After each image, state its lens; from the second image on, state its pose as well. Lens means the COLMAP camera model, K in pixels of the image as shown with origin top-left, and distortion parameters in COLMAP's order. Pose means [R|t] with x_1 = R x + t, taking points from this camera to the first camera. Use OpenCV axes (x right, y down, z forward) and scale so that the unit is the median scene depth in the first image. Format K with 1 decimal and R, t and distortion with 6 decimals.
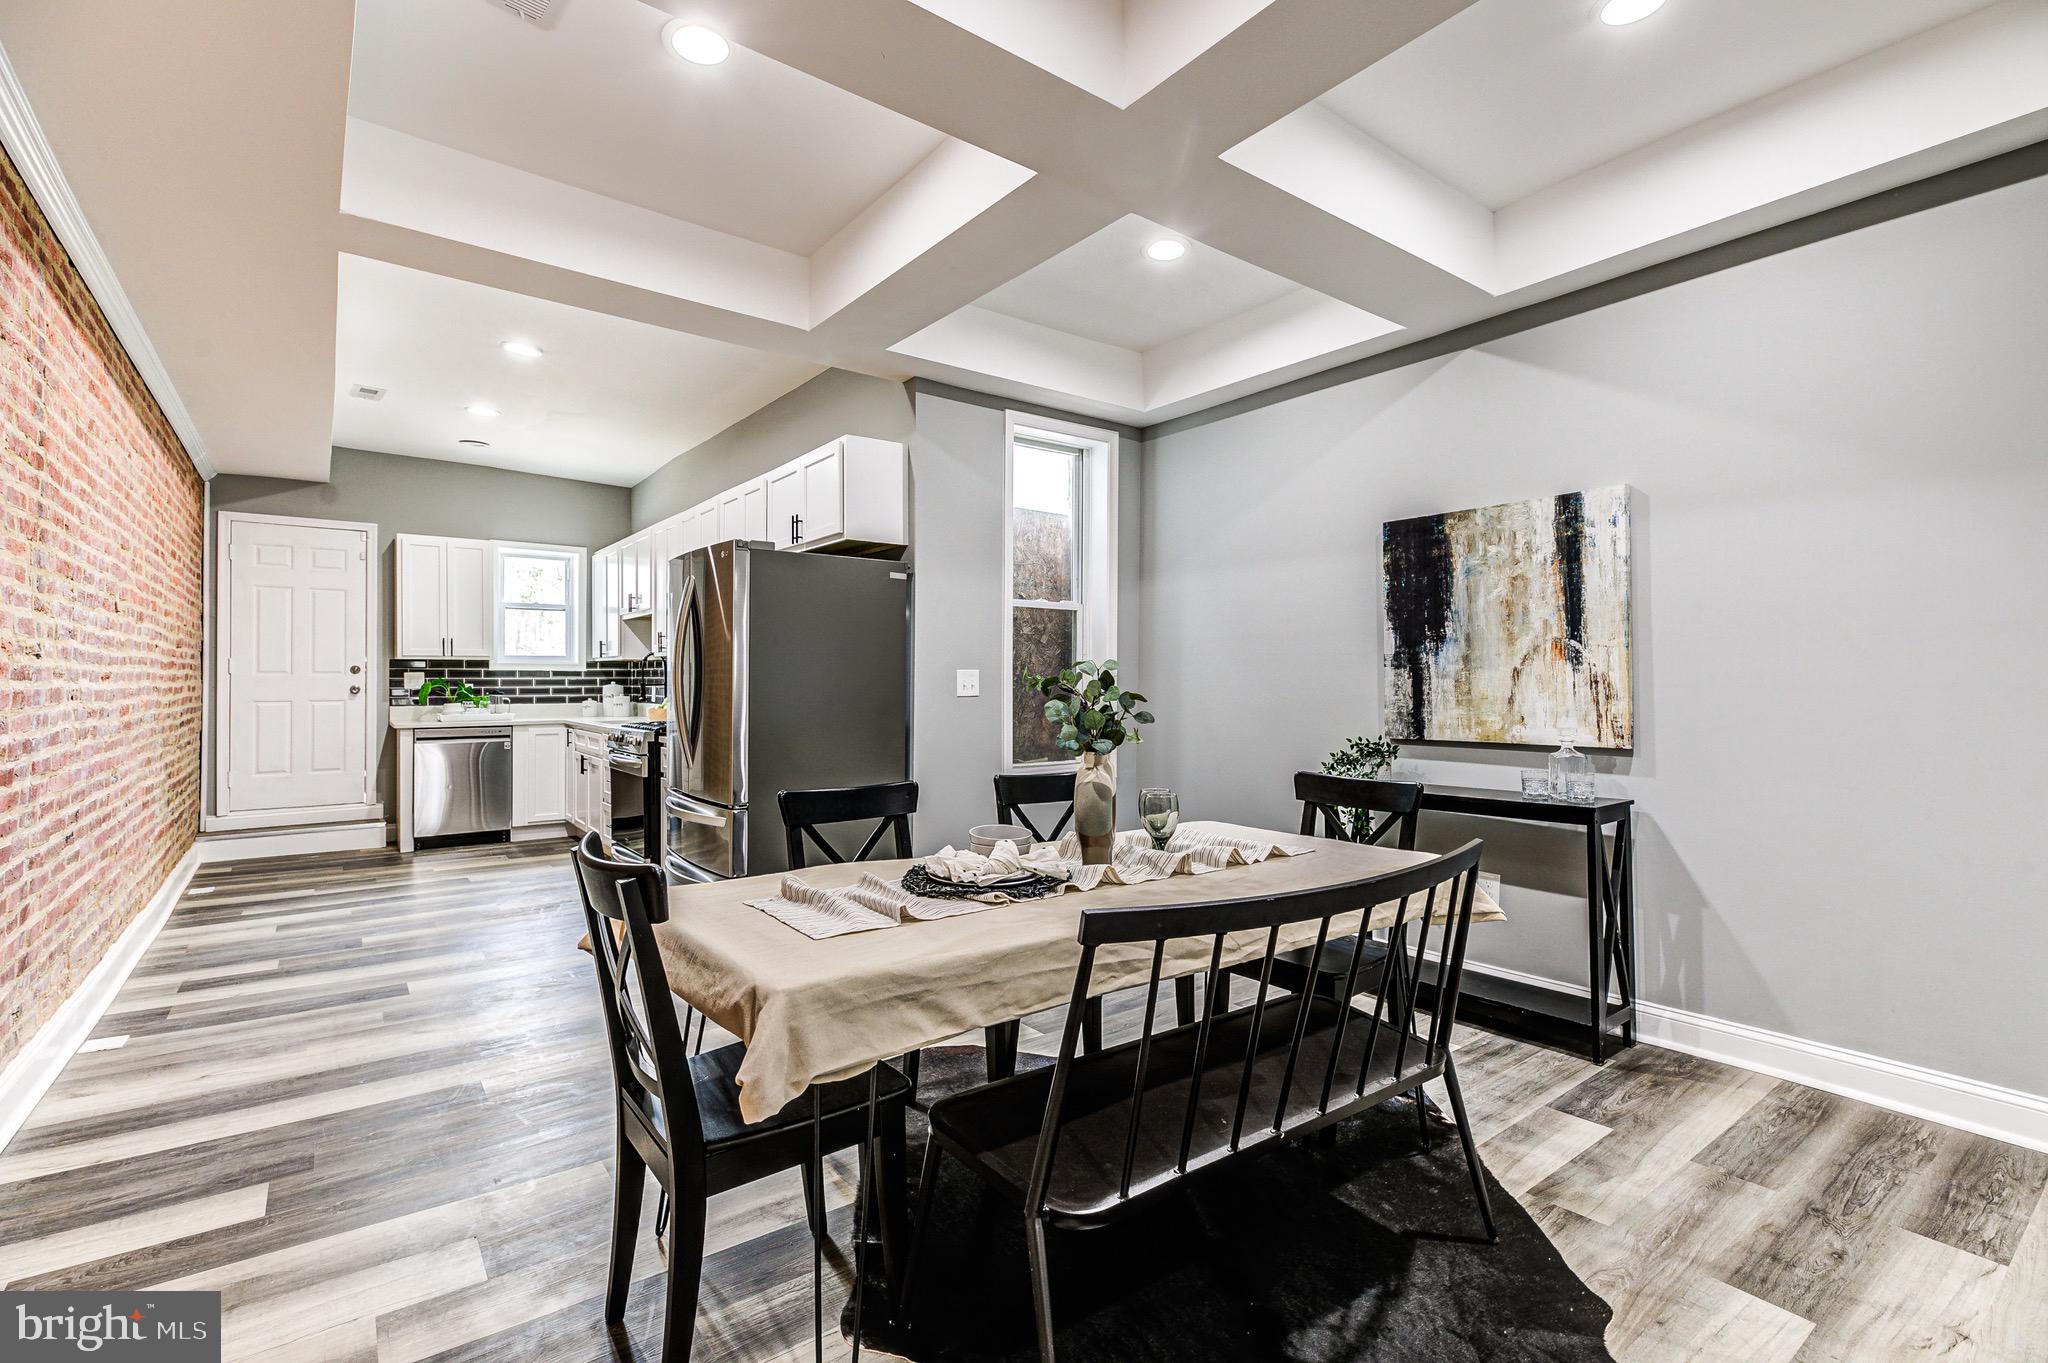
lens RADIAL K [[929.9, 0, 1023.9], [0, 929.9, 673.5], [0, 0, 1]] dist [0.009867, 0.002025]
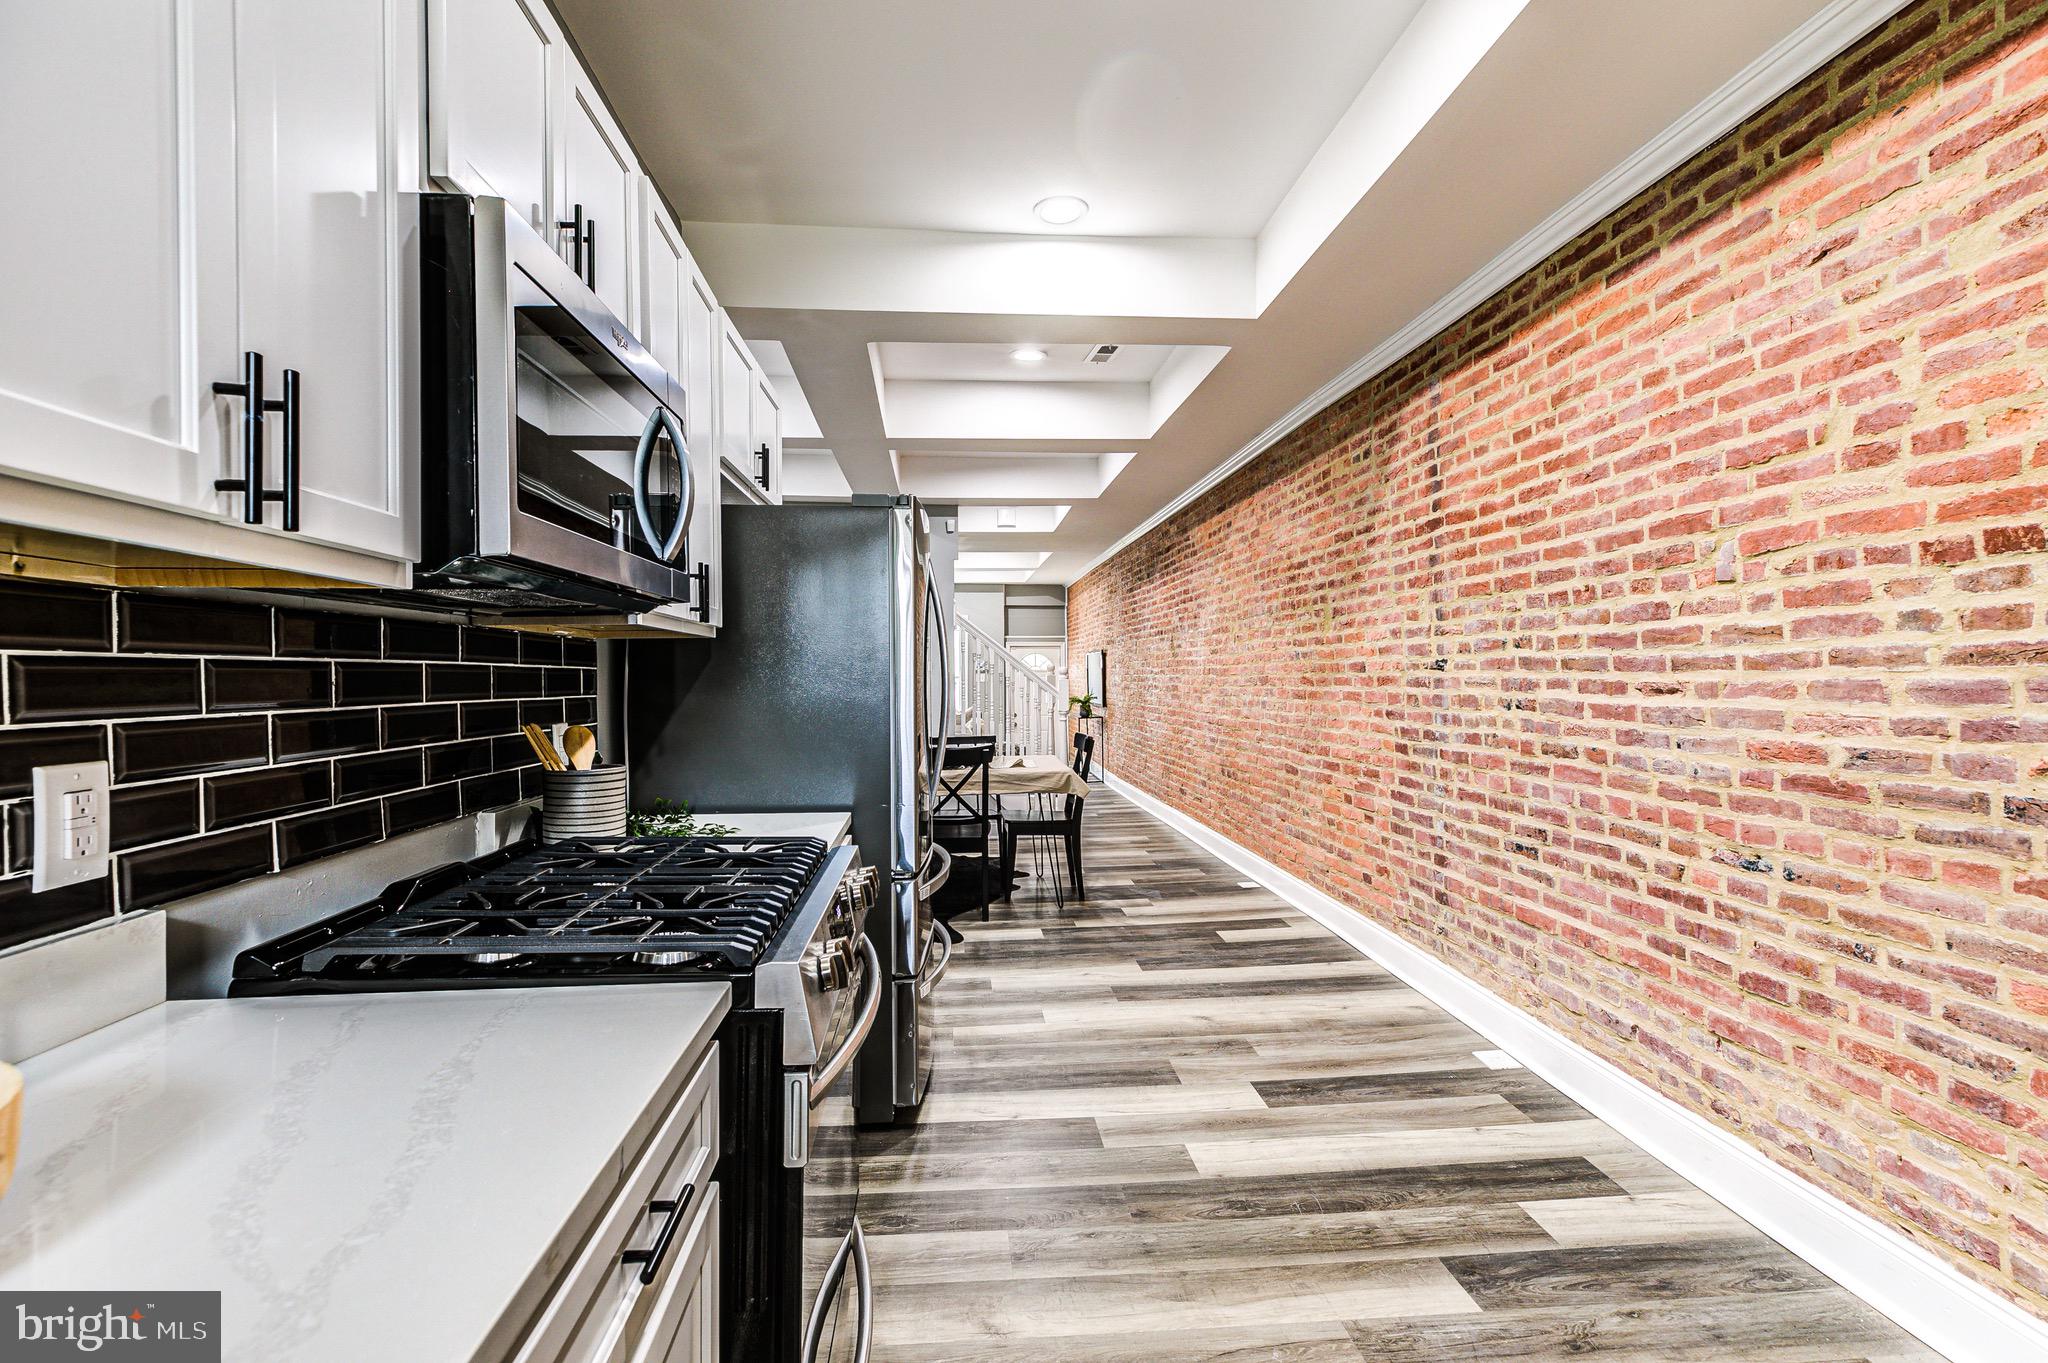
lens RADIAL K [[942.4, 0, 1030.6], [0, 942.4, 672.5], [0, 0, 1]] dist [-0.000407, -0.000003]
pose [[-0.851471, 0.005824, 0.524369, -0.514806], [0.002942, 0.999976, -0.006330, -0.002994], [-0.524393, -0.003847, -0.851468, 0.998044]]
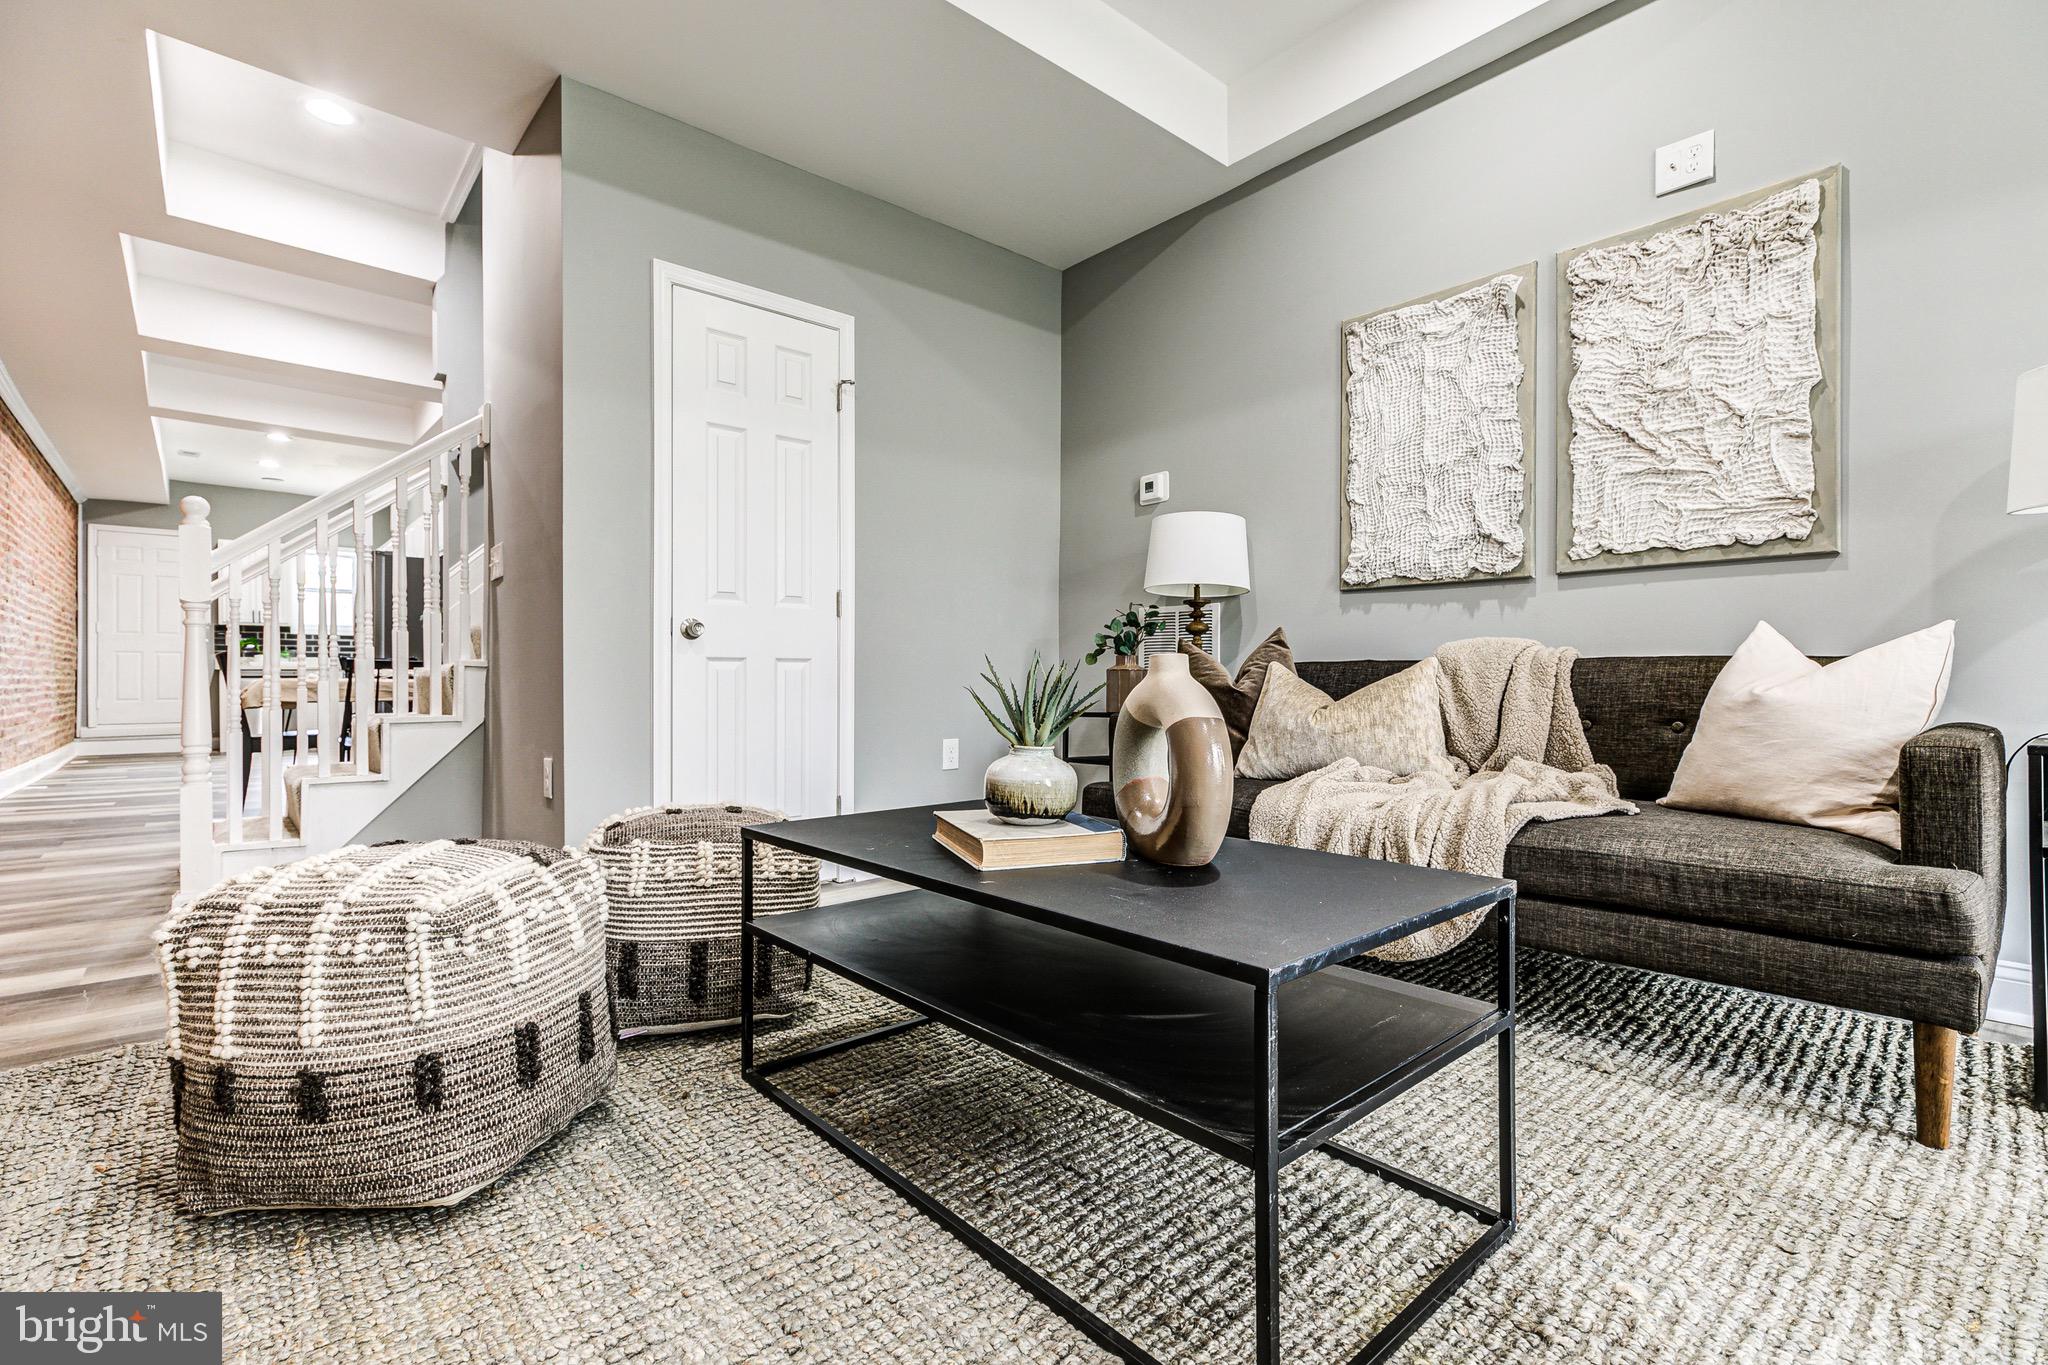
lens RADIAL K [[929.9, 0, 1033.3], [0, 929.9, 670.8], [0, 0, 1]] dist [0.009867, 0.002025]
pose [[0.996660, -0.003404, 0.081586, 0.524503], [0.003423, 0.999994, -0.000103, 0.066733], [-0.081585, 0.000382, 0.996666, -0.624205]]
